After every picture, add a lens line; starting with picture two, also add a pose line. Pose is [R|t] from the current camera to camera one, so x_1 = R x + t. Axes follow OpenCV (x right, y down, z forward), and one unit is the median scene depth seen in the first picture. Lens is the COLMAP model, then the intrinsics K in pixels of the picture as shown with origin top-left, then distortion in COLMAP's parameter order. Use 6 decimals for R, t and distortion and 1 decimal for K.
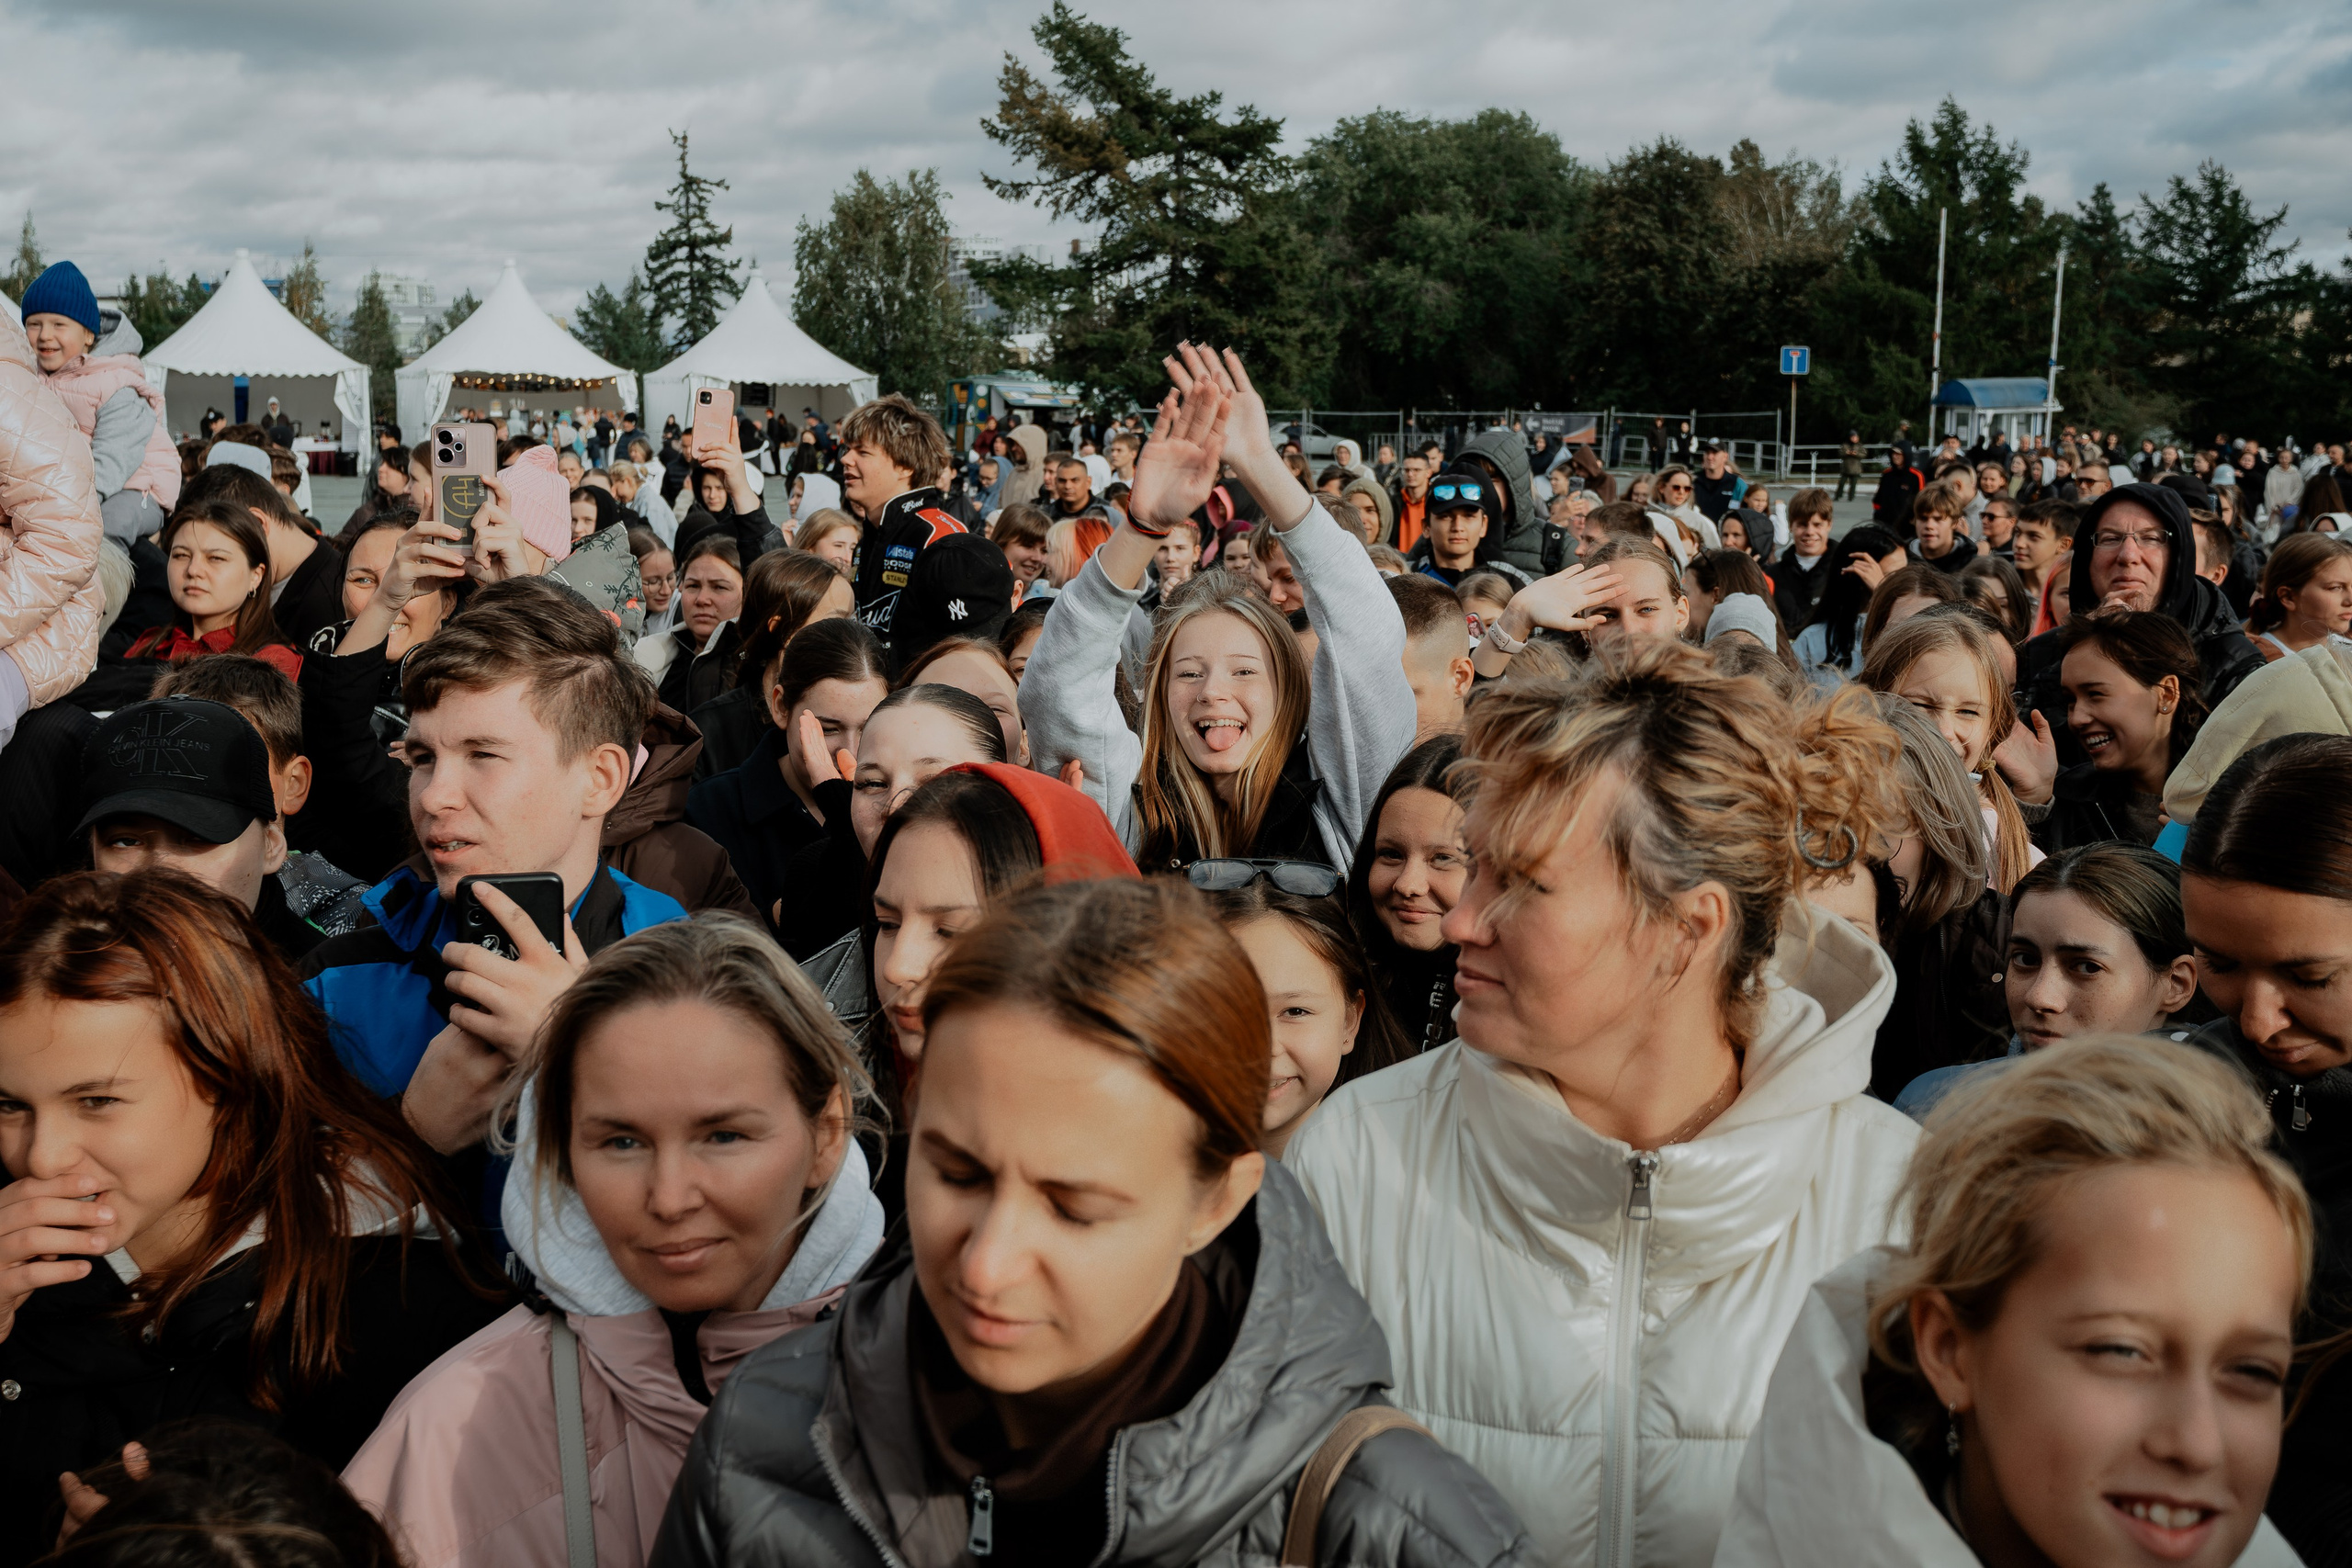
lens RADIAL K [[2244.4, 0, 1162.8], [0, 2244.4, 783.1], [0, 0, 1]] dist [0.011954, 0.000000]
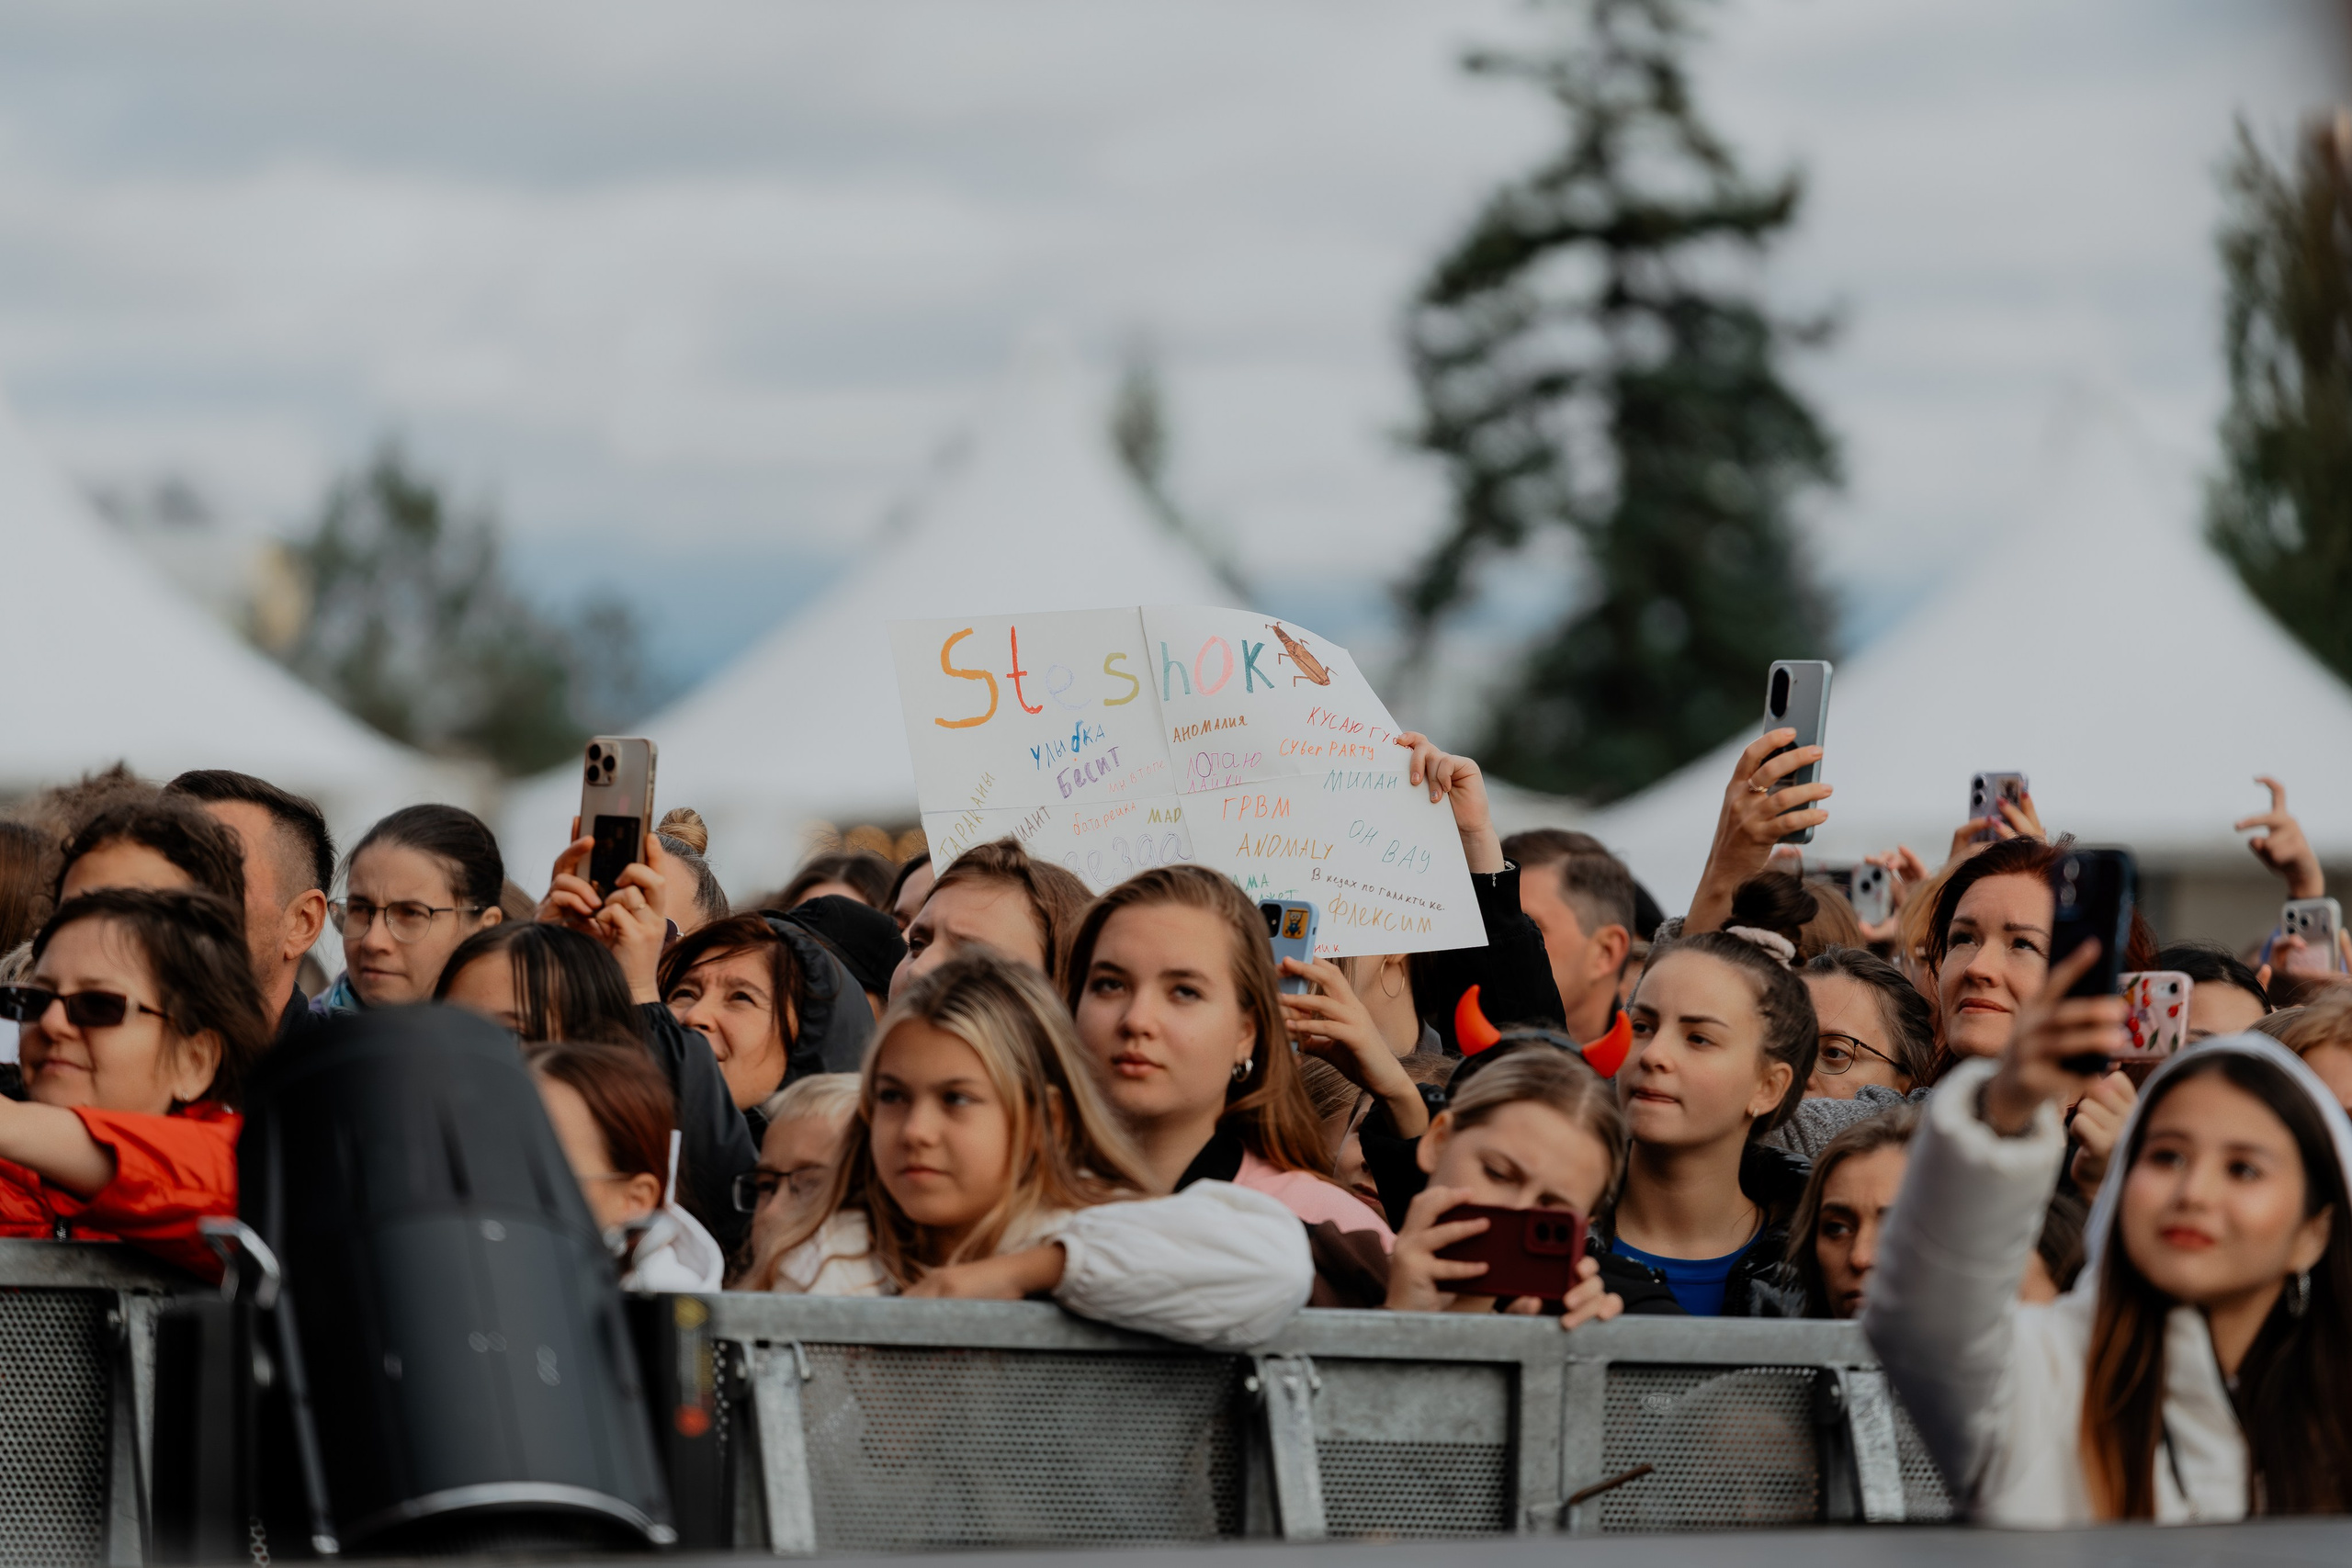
lens RADIAL K [[13349.2, 0, 1175.2], [0, 13349.2, 783.7], [0, 0, 1]] dist [2.870559, 0.000000]
pose [[0.976833, 0.018428, -0.213207, 0.025966], [-0.058672, 0.981172, -0.184011, 0.053121], [0.205802, 0.192257, 0.959522, -0.244240]]
